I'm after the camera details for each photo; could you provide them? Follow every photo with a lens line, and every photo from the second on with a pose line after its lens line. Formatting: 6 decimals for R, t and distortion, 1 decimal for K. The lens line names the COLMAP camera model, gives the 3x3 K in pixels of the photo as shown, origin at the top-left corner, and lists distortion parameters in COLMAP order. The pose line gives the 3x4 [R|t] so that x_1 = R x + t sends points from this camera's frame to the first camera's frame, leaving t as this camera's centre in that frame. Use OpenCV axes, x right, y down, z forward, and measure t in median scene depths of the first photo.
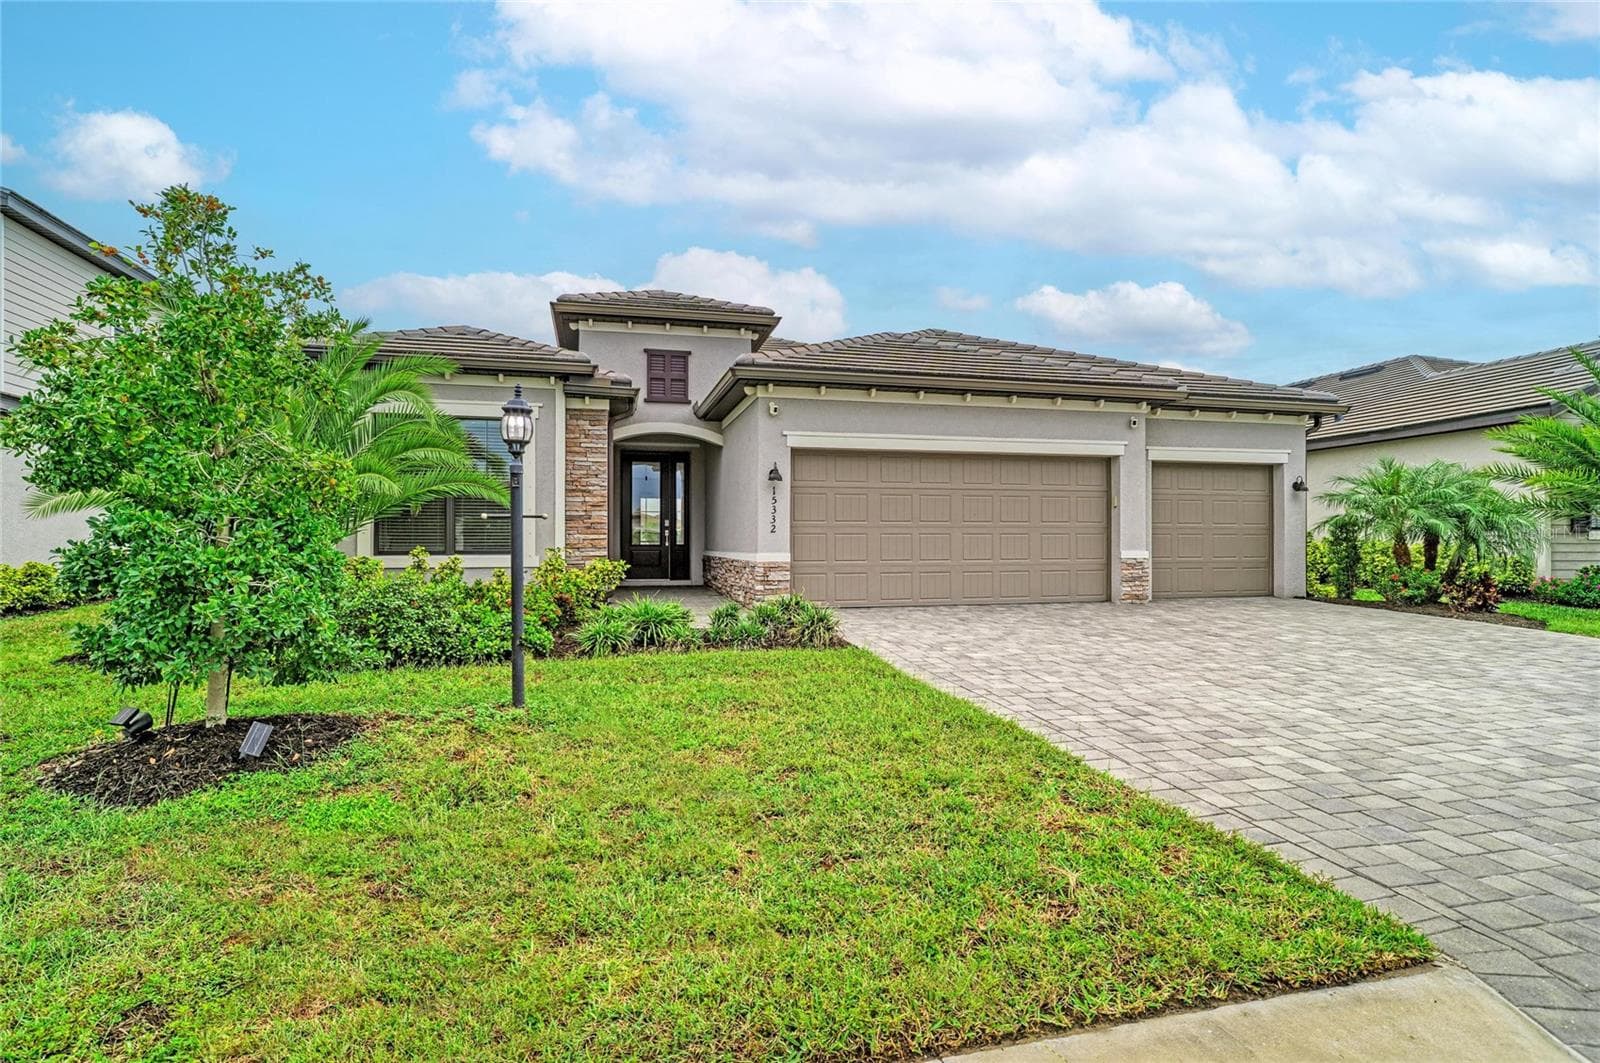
lens RADIAL K [[865.1, 0, 805.4], [0, 865.1, 532.2], [0, 0, 1]] dist [0.001673, 0.001356]
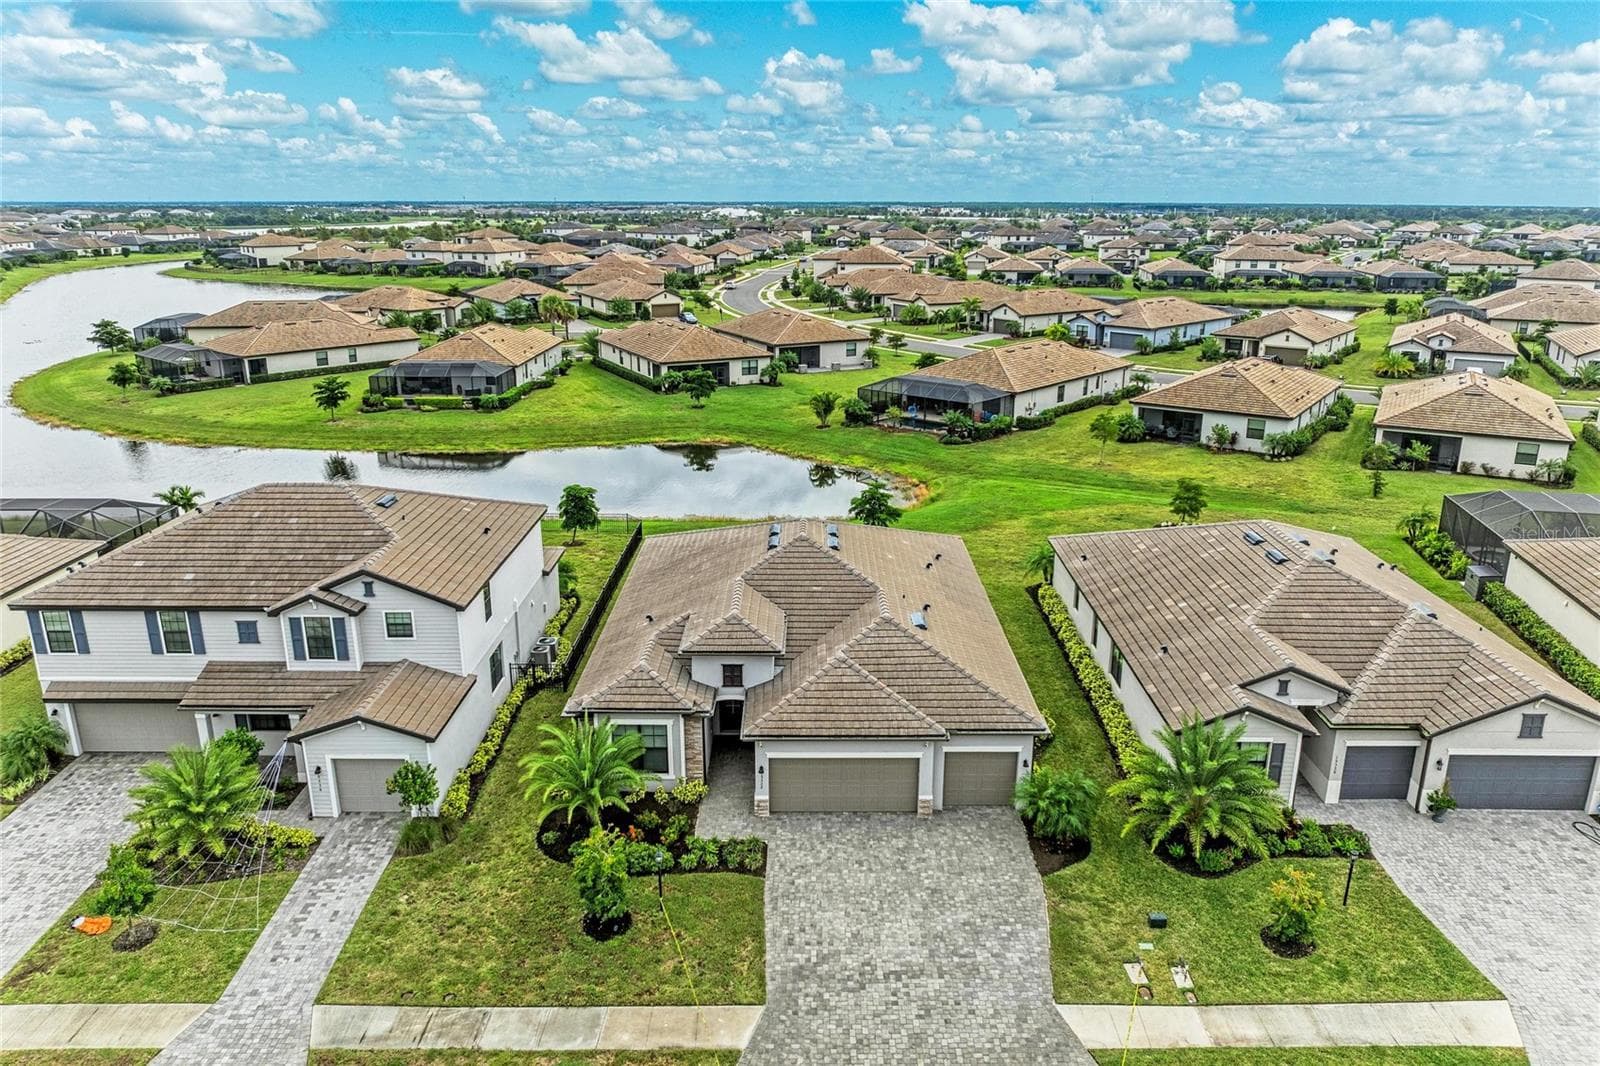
lens RADIAL K [[1116.6, 0, 800.0], [0, 1116.6, 533.0], [0, 0, 1]] dist [-0.029294, 0.018787]
pose [[0.969124, 0.074207, -0.235143, 0.697032], [0.002787, 0.950281, 0.311381, -1.539685], [0.246559, -0.302422, 0.920733, -1.551457]]
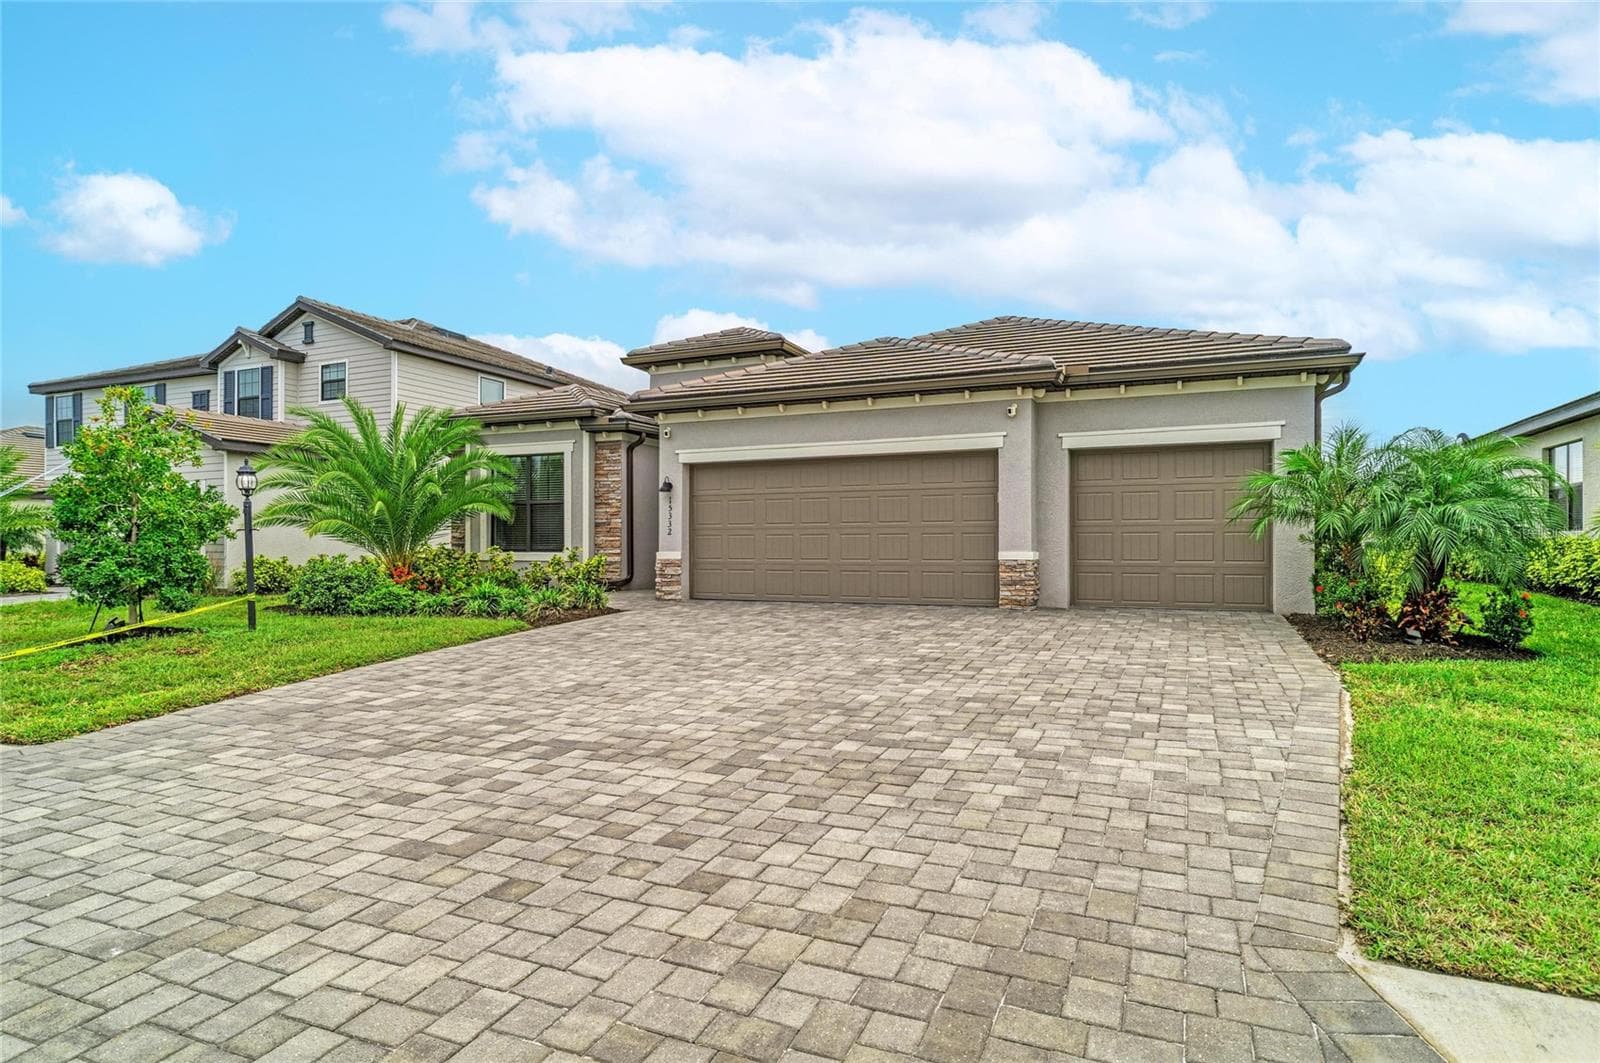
lens RADIAL K [[865.1, 0, 805.4], [0, 865.1, 532.2], [0, 0, 1]] dist [0.001673, 0.001356]
pose [[0.790587, -0.007851, -0.612300, 0.764592], [0.012267, 0.999920, 0.003018, -0.004605], [0.612227, -0.009896, 0.790620, 0.144423]]
